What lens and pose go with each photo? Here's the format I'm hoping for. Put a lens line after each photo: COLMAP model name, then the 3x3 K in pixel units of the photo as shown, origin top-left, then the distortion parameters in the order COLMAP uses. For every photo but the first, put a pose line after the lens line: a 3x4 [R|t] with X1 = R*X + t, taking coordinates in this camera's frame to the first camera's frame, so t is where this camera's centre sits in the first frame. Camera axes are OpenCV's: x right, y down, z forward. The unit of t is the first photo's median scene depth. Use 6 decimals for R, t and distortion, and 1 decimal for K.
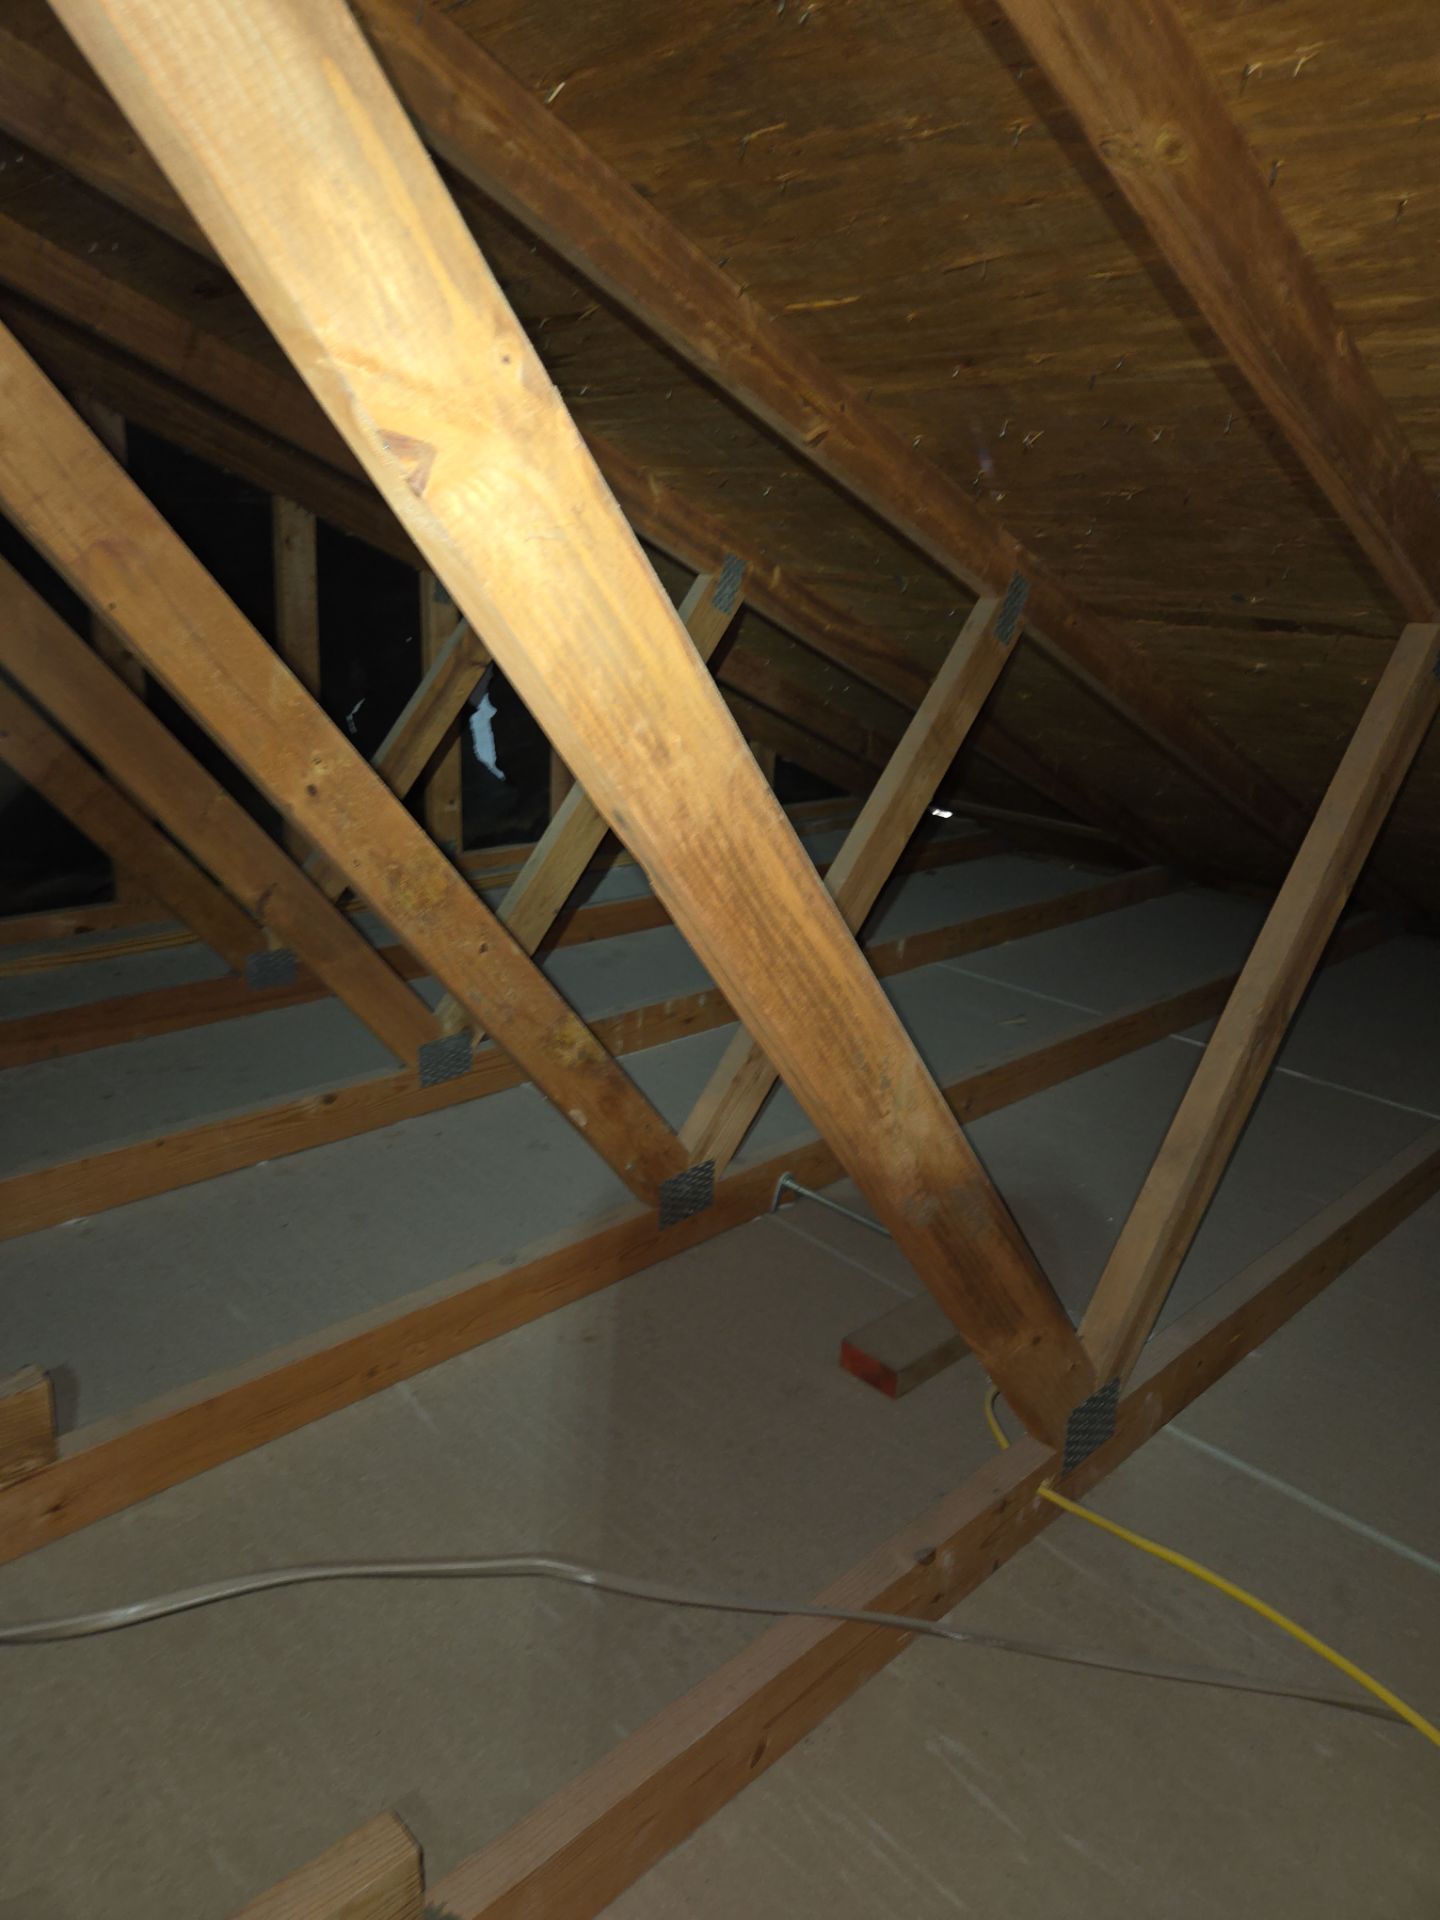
lens RADIAL K [[1260.4, 0, 720.0], [0, 1260.4, 960.0], [0, 0, 1]] dist [0.000023, 0.000046]
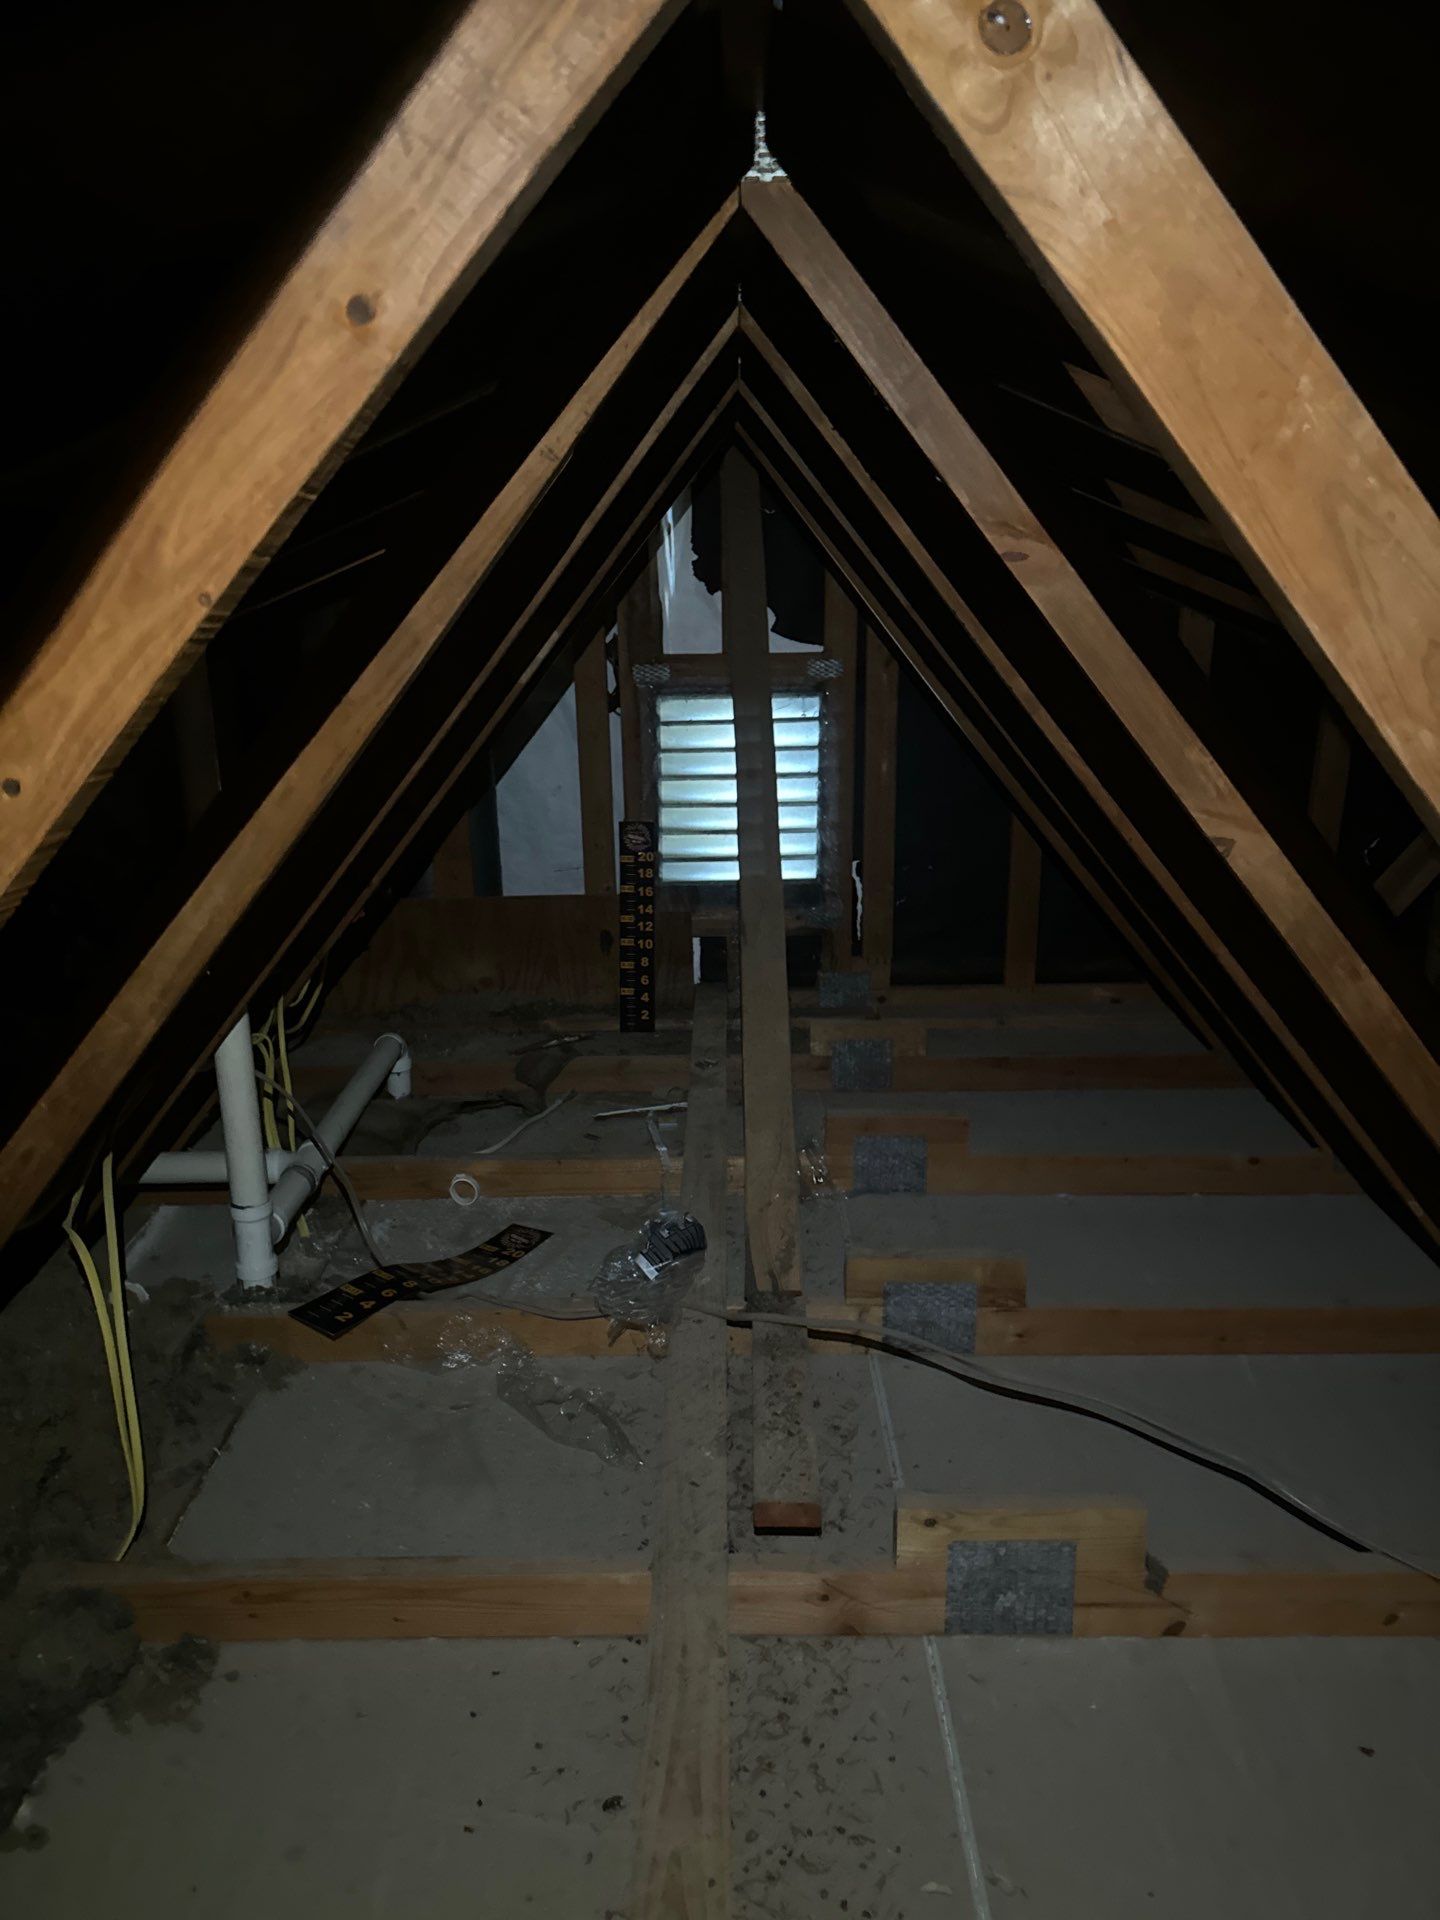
lens RADIAL K [[1357.8, 0, 720.0], [0, 1357.8, 960.0], [0, 0, 1]] dist [0.040931, -0.070664]
pose [[0.706159, 0.128560, -0.696285, 0.352561], [-0.170388, 0.985335, 0.009124, -0.018339], [0.687246, 0.112196, 0.717708, -0.574722]]
